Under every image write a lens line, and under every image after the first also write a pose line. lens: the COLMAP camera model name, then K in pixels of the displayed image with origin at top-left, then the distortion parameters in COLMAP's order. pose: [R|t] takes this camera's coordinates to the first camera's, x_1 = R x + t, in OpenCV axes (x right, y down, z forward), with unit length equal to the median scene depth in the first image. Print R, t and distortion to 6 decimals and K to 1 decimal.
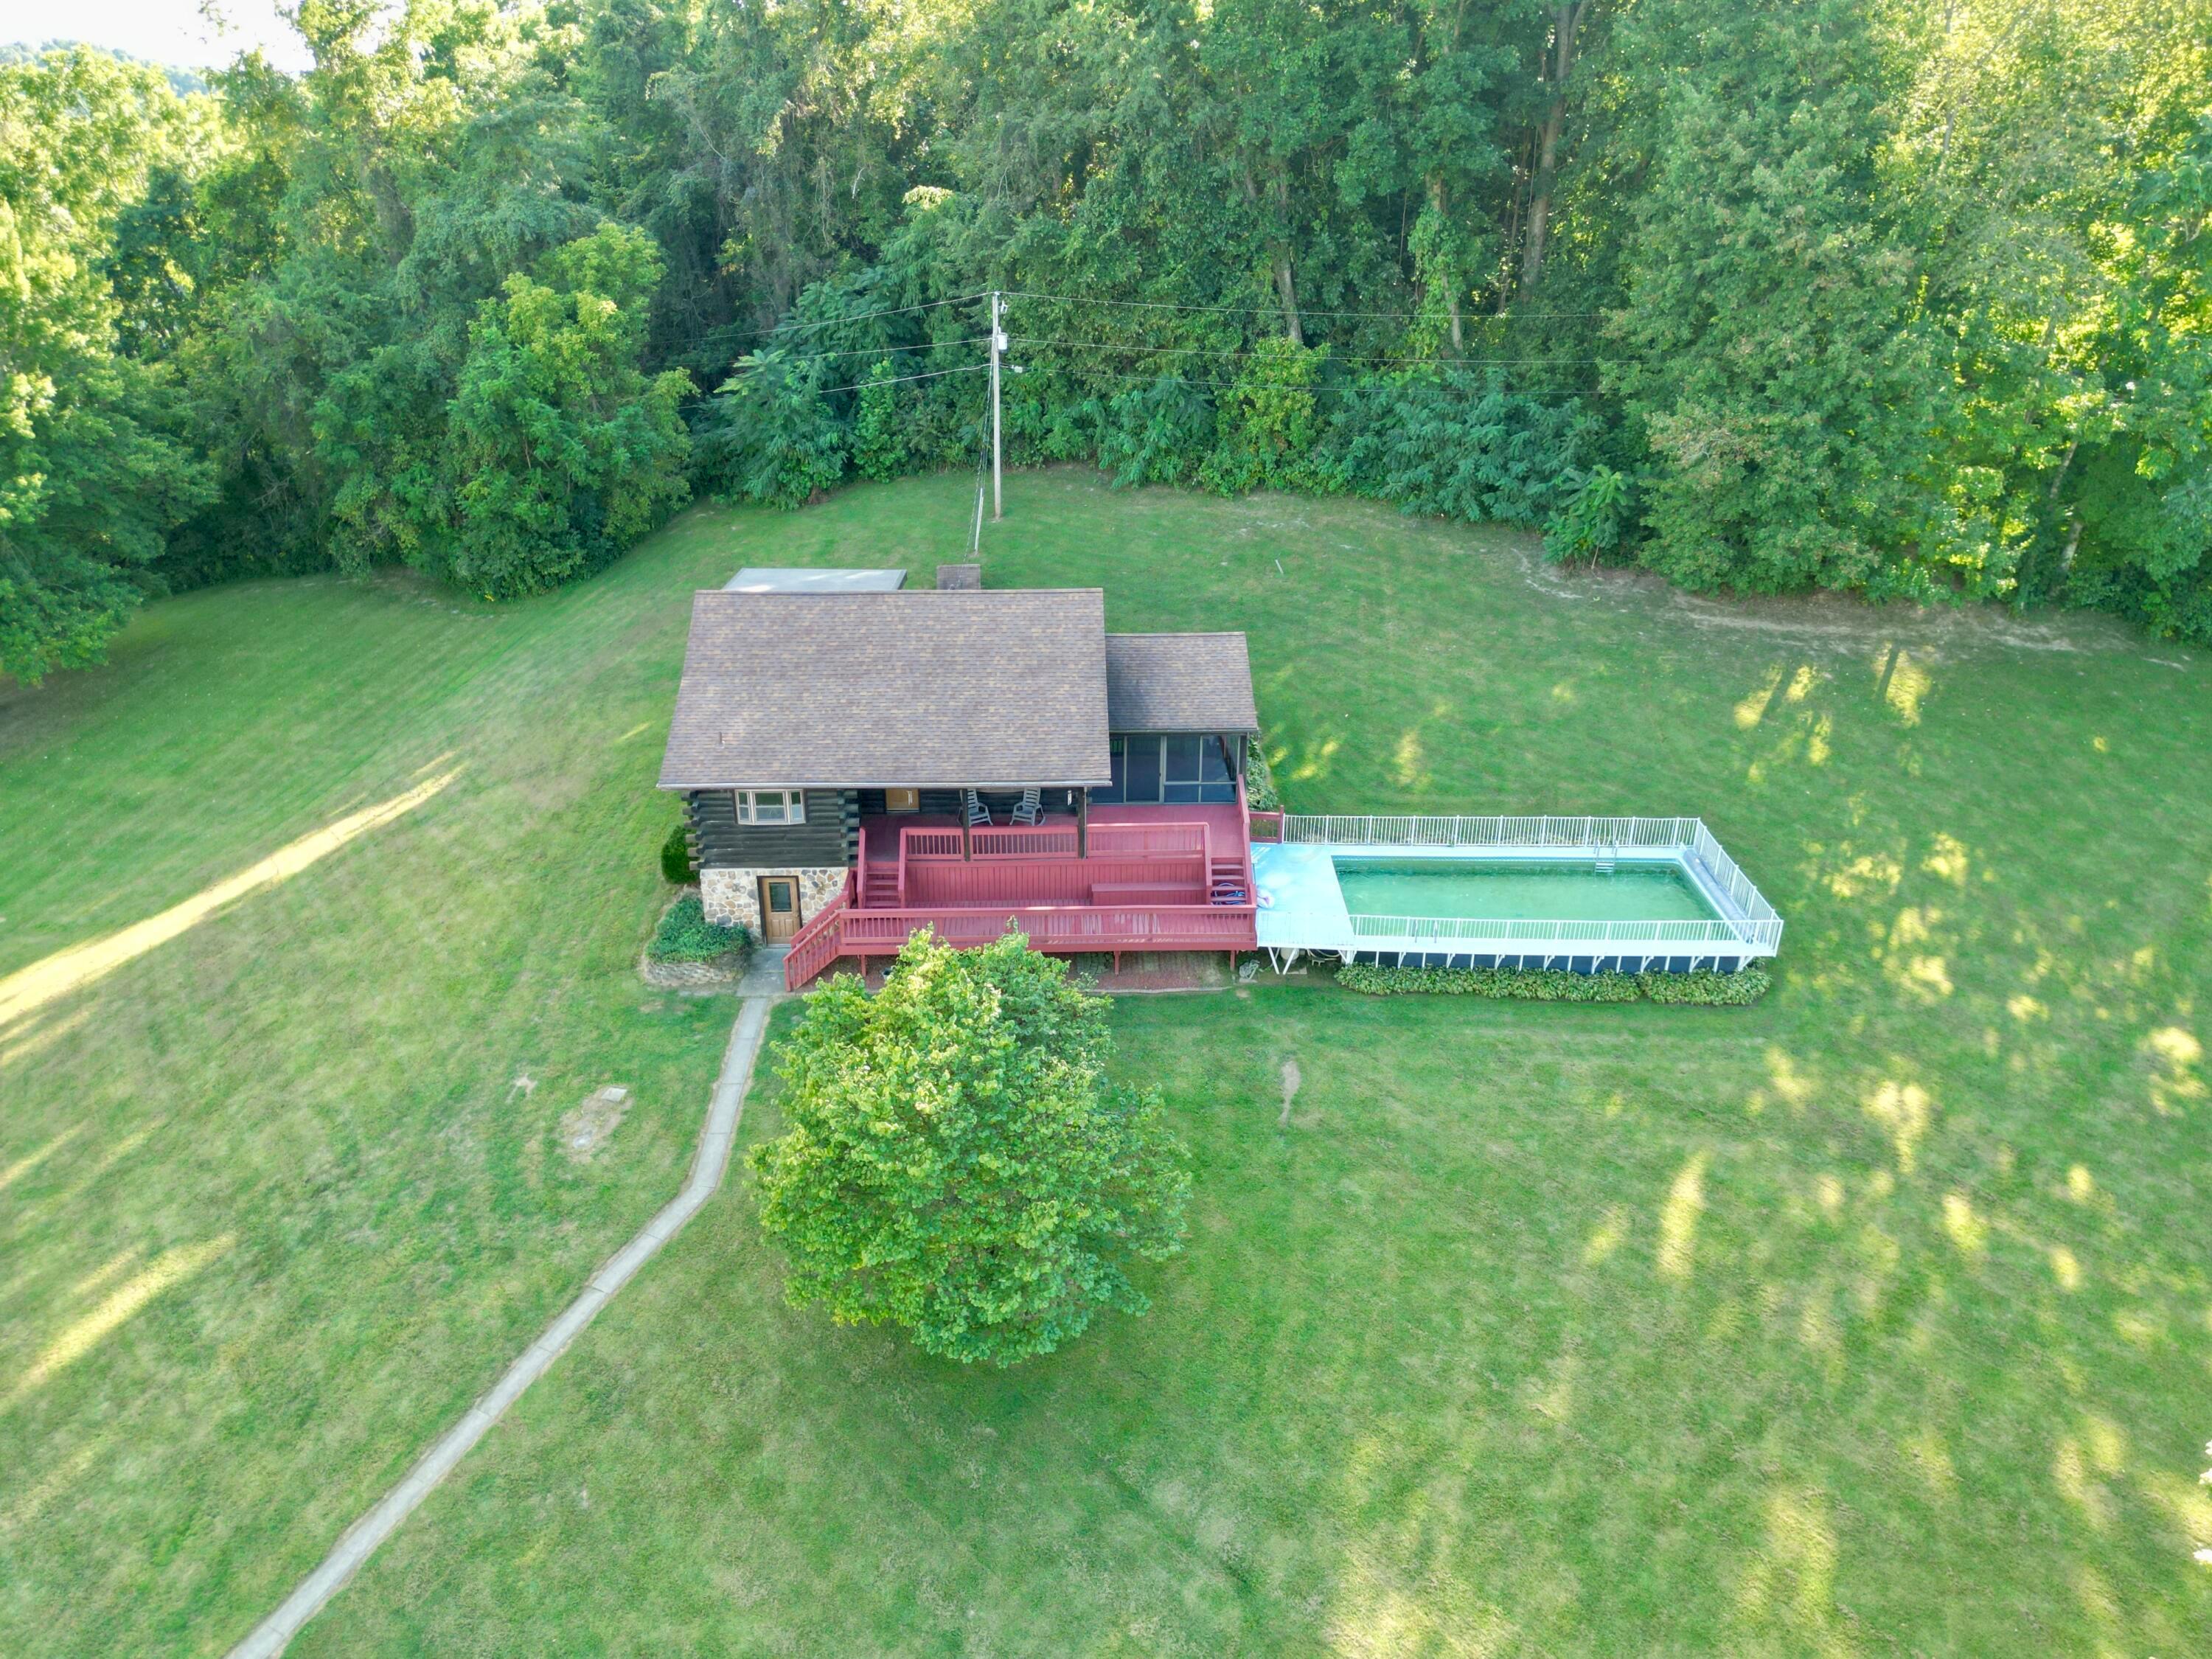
lens RADIAL K [[1566.3, 0, 1112.5], [0, 1566.3, 825.9], [0, 0, 1]] dist [0.067179, -0.066256]
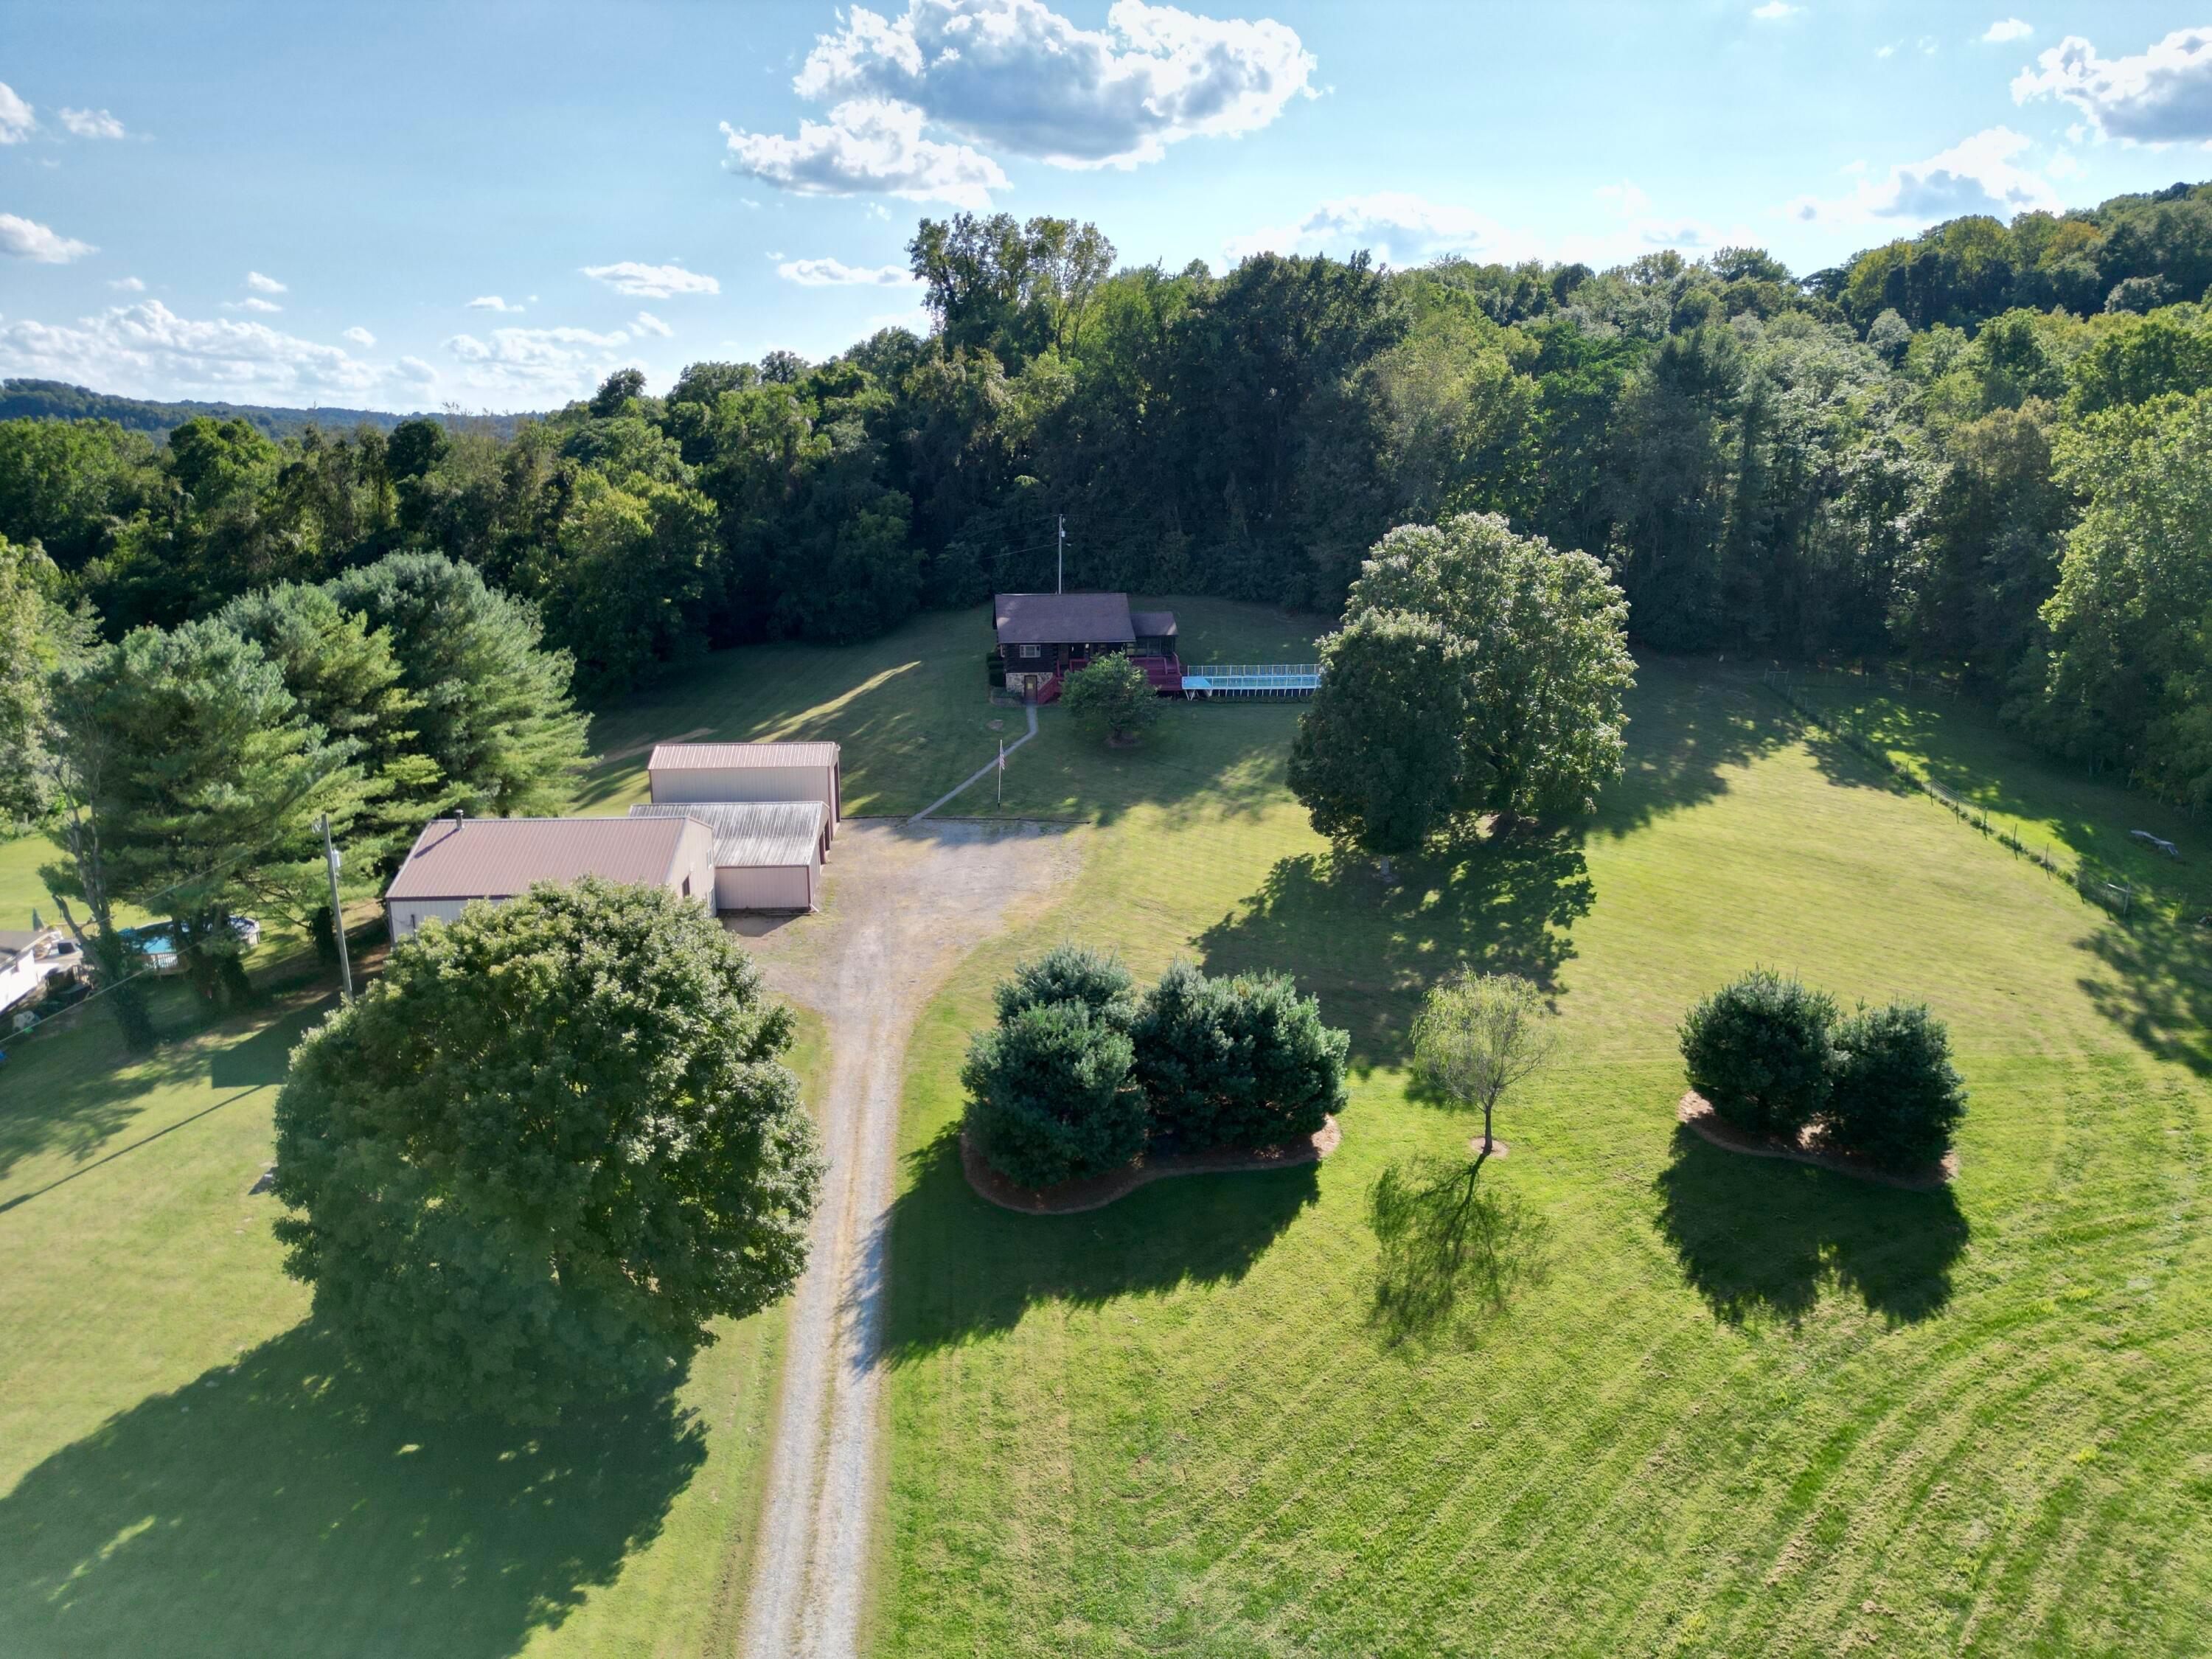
lens RADIAL K [[1566.3, 0, 1112.5], [0, 1566.3, 825.9], [0, 0, 1]] dist [0.067179, -0.066256]
pose [[0.996504, -0.022421, 0.080482, -0.220057], [0.036409, 0.983573, -0.176799, 0.634295], [-0.075196, 0.179111, 0.980951, -1.459387]]
